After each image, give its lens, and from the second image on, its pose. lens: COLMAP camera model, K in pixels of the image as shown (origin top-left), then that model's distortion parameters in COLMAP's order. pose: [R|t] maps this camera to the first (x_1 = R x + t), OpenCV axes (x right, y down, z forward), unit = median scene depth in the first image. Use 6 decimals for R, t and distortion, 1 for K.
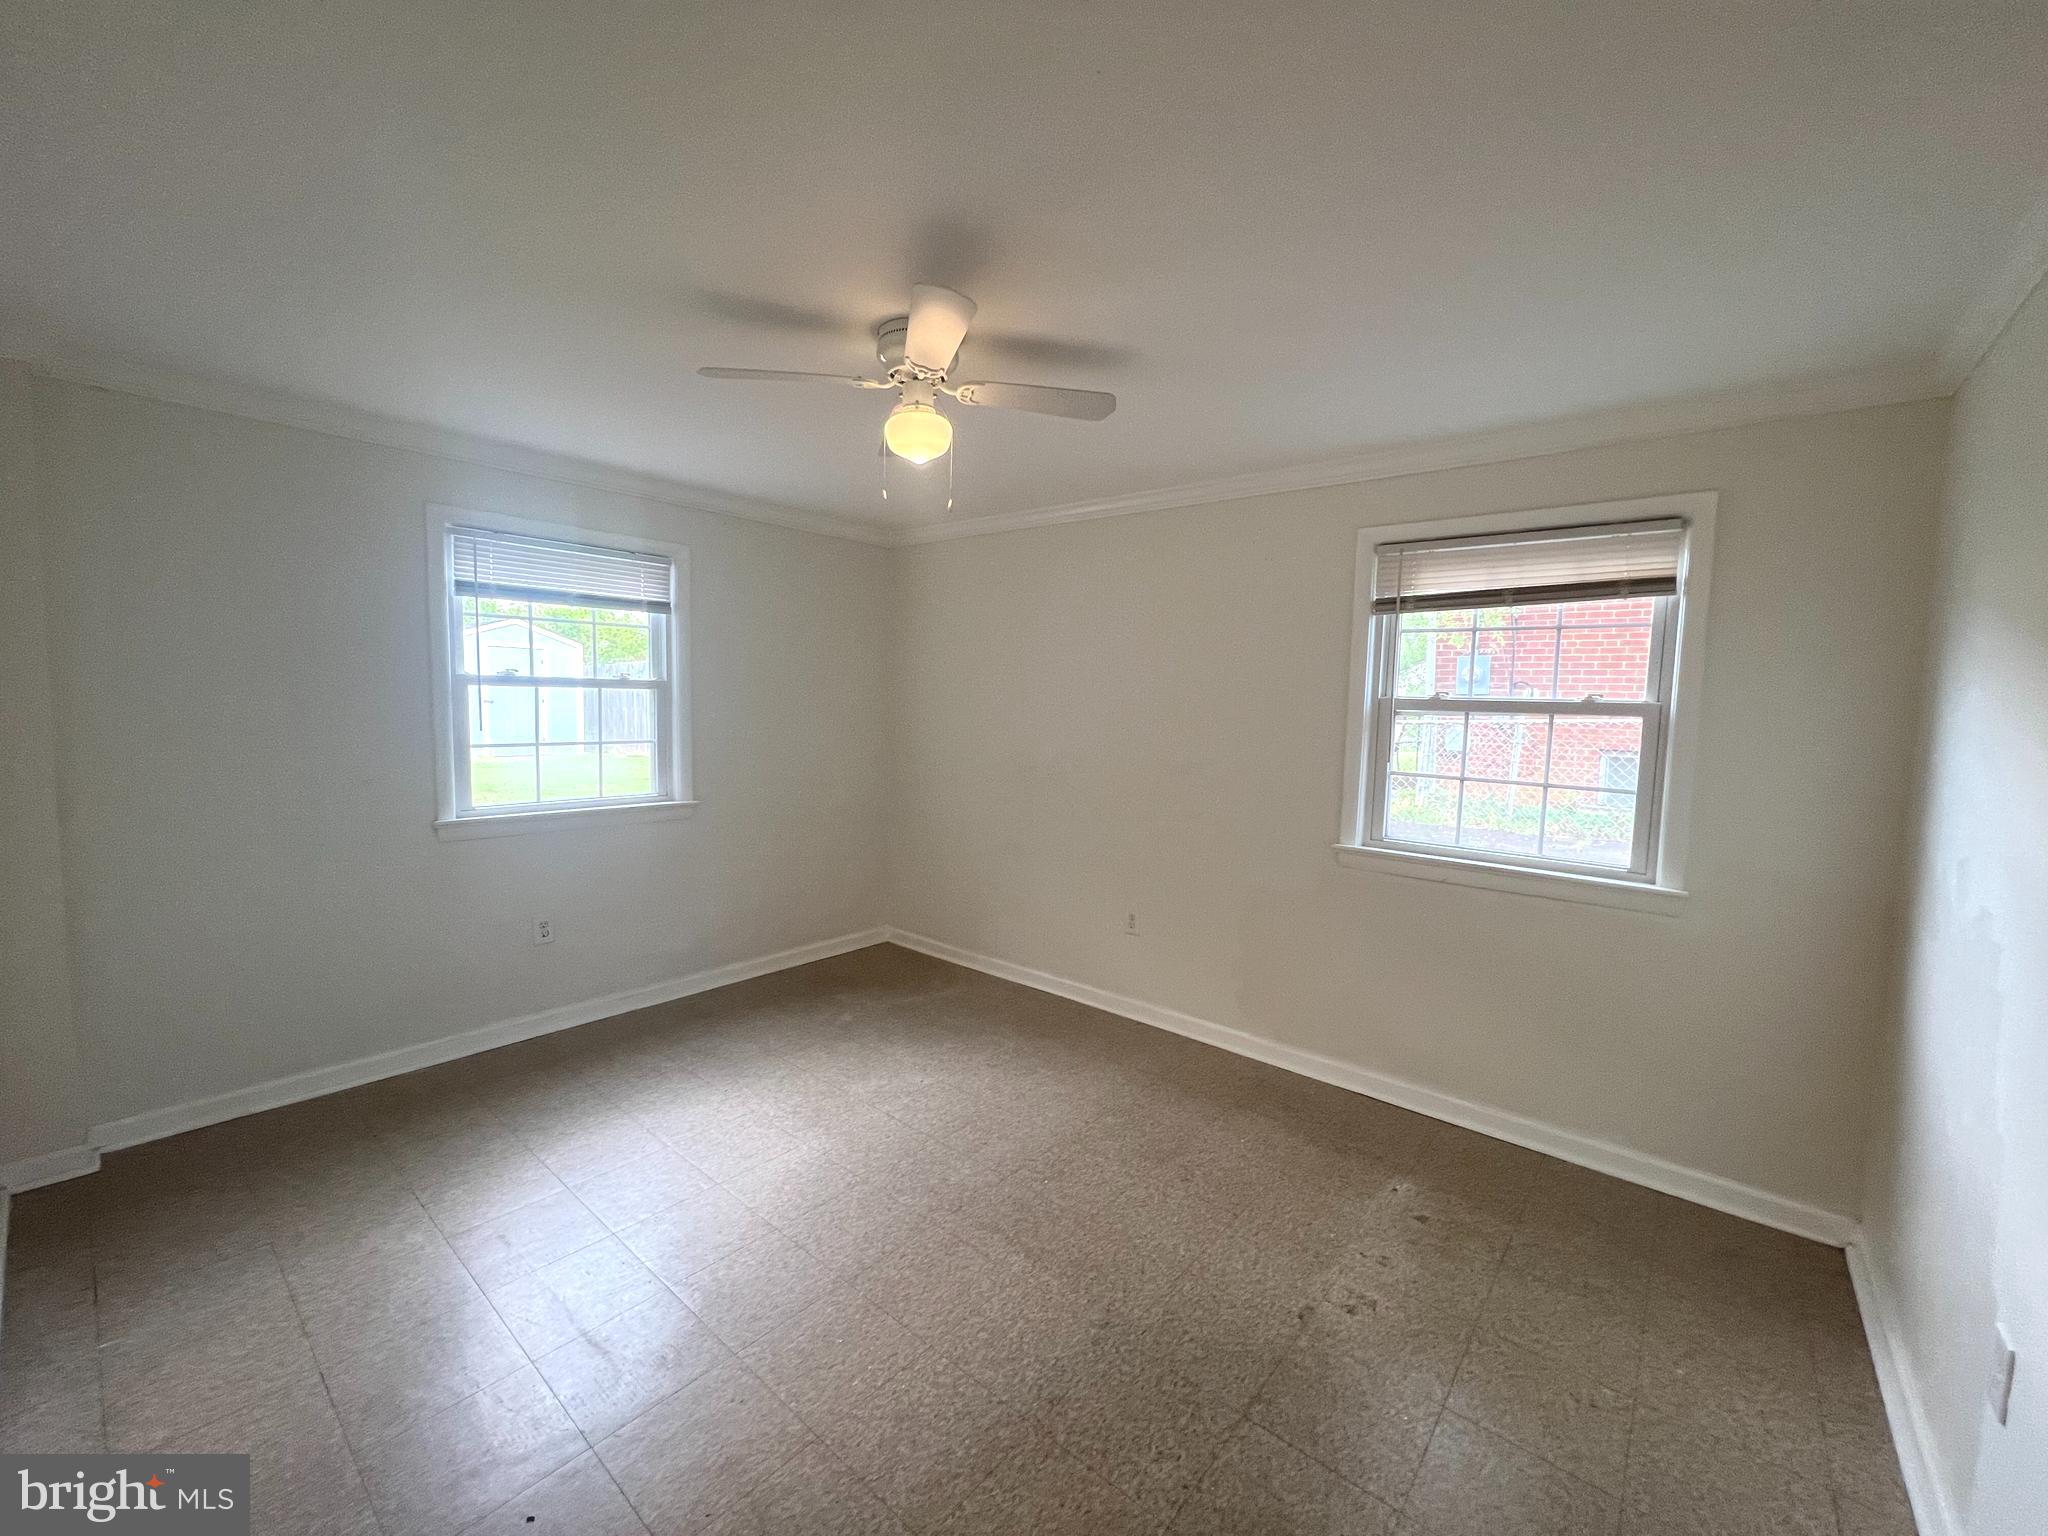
lens RADIAL K [[810.6, 0, 1024.0], [0, 810.6, 768.0], [0, 0, 1]] dist [-0.001002, -0.000062]
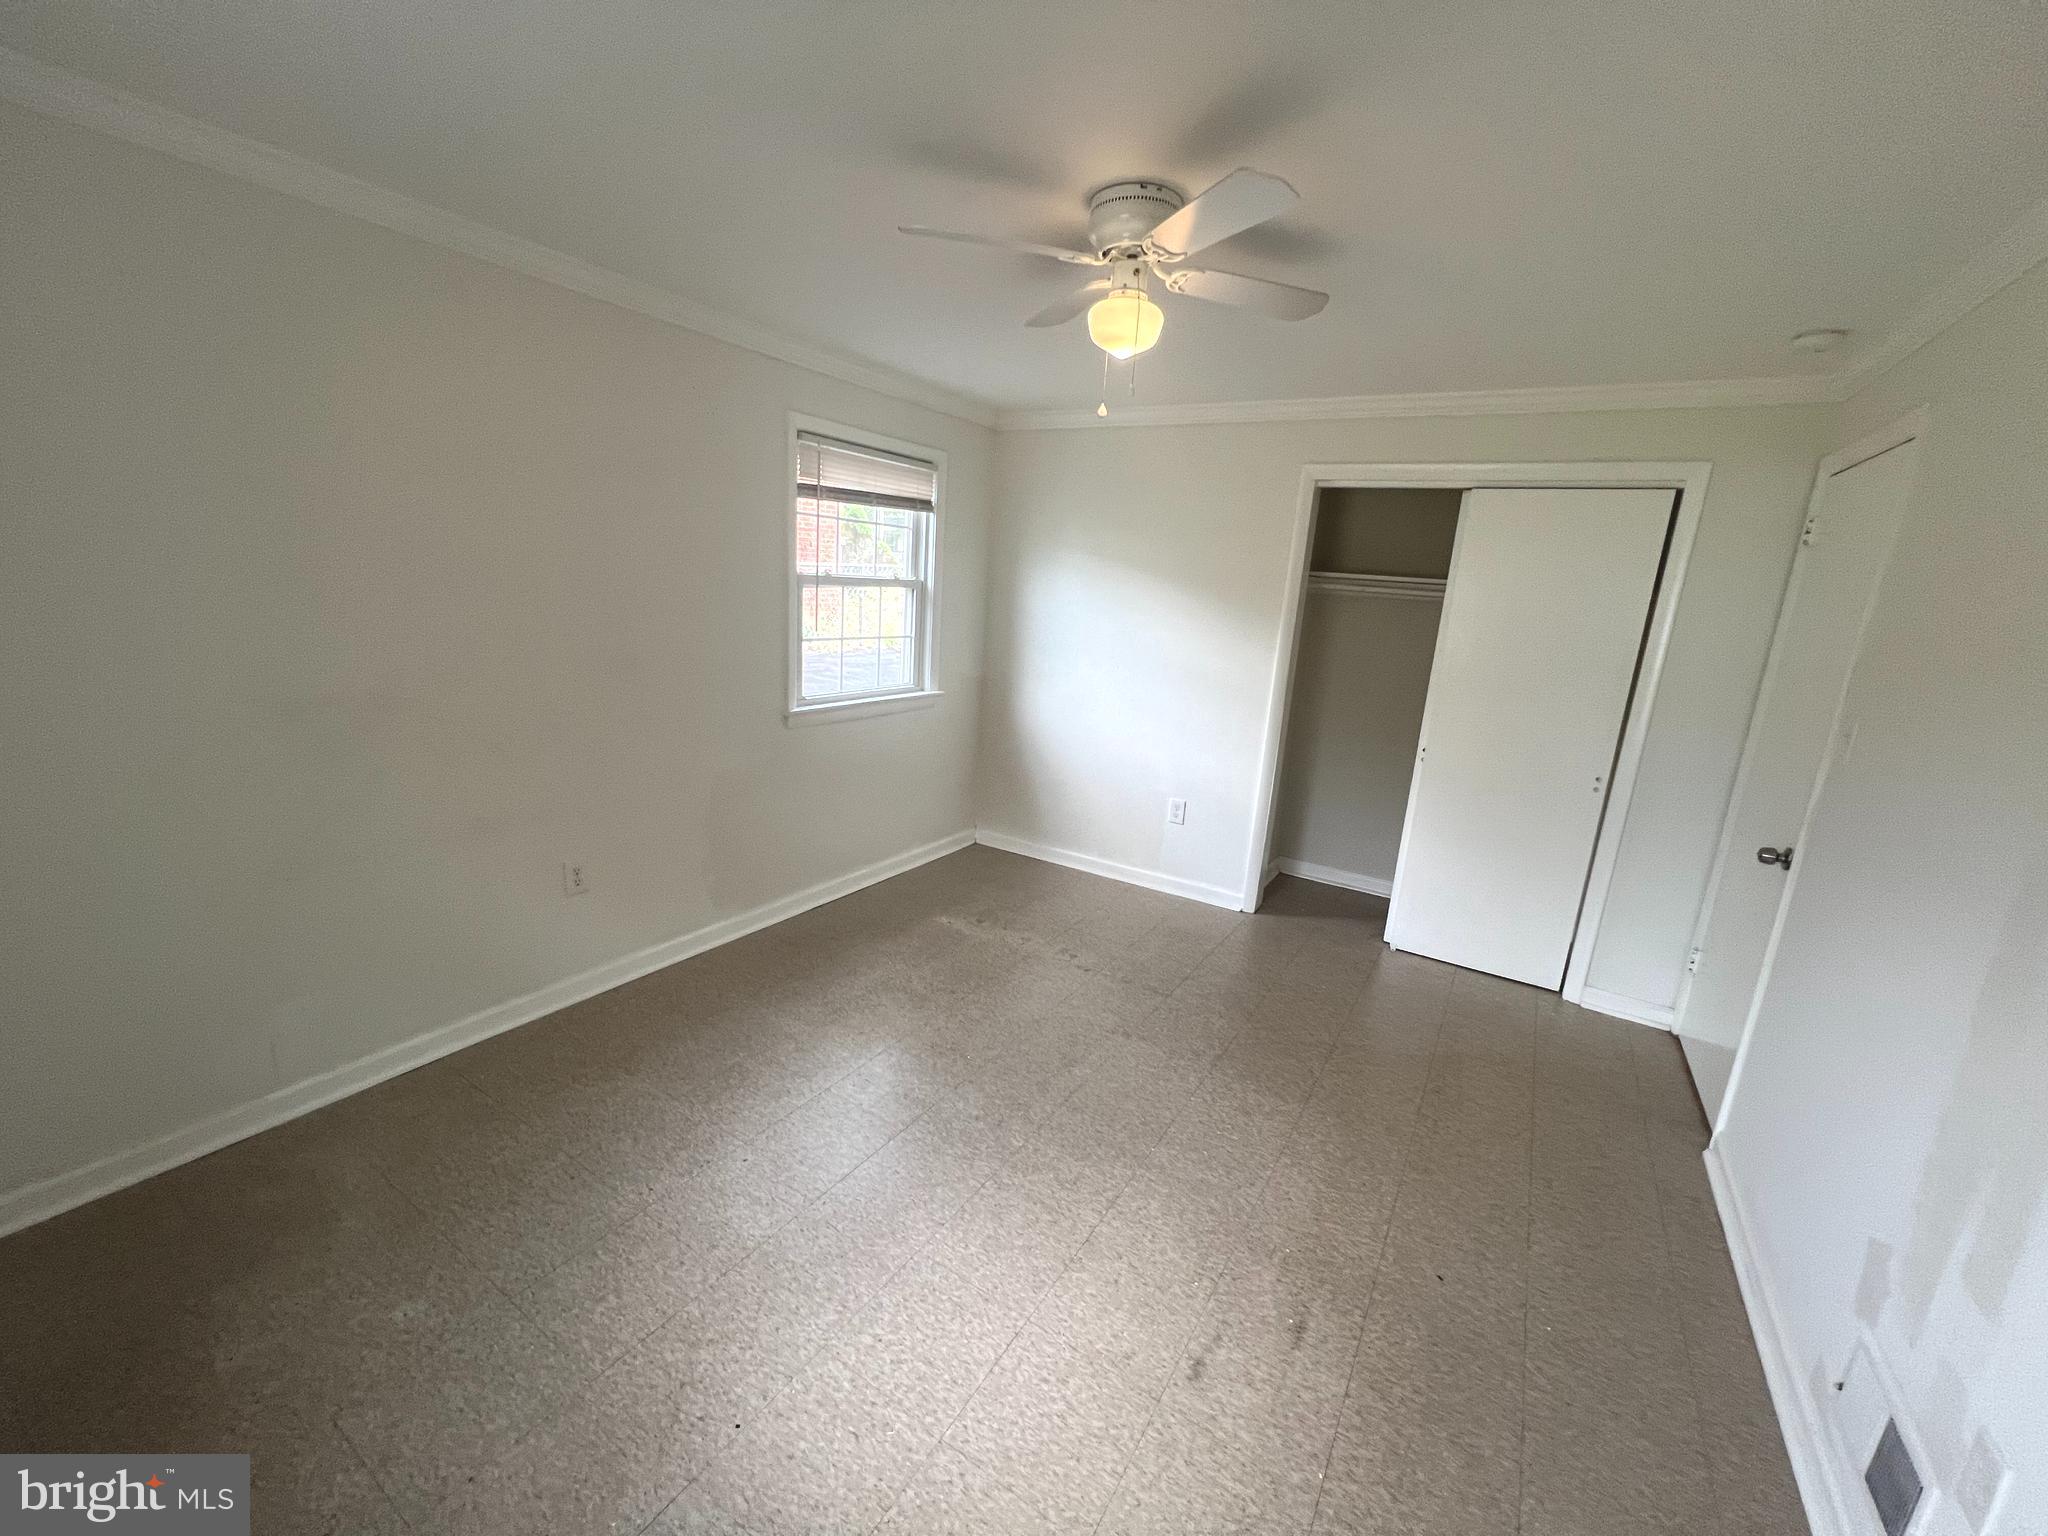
lens RADIAL K [[825.5, 0, 1024.0], [0, 825.5, 768.0], [0, 0, 1]] dist [-0.001084, -0.000163]
pose [[-0.141363, -0.262863, 0.954421, -0.890345], [0.010820, 0.963635, 0.267003, -0.150355], [-0.989899, 0.048071, -0.133378, 0.997176]]
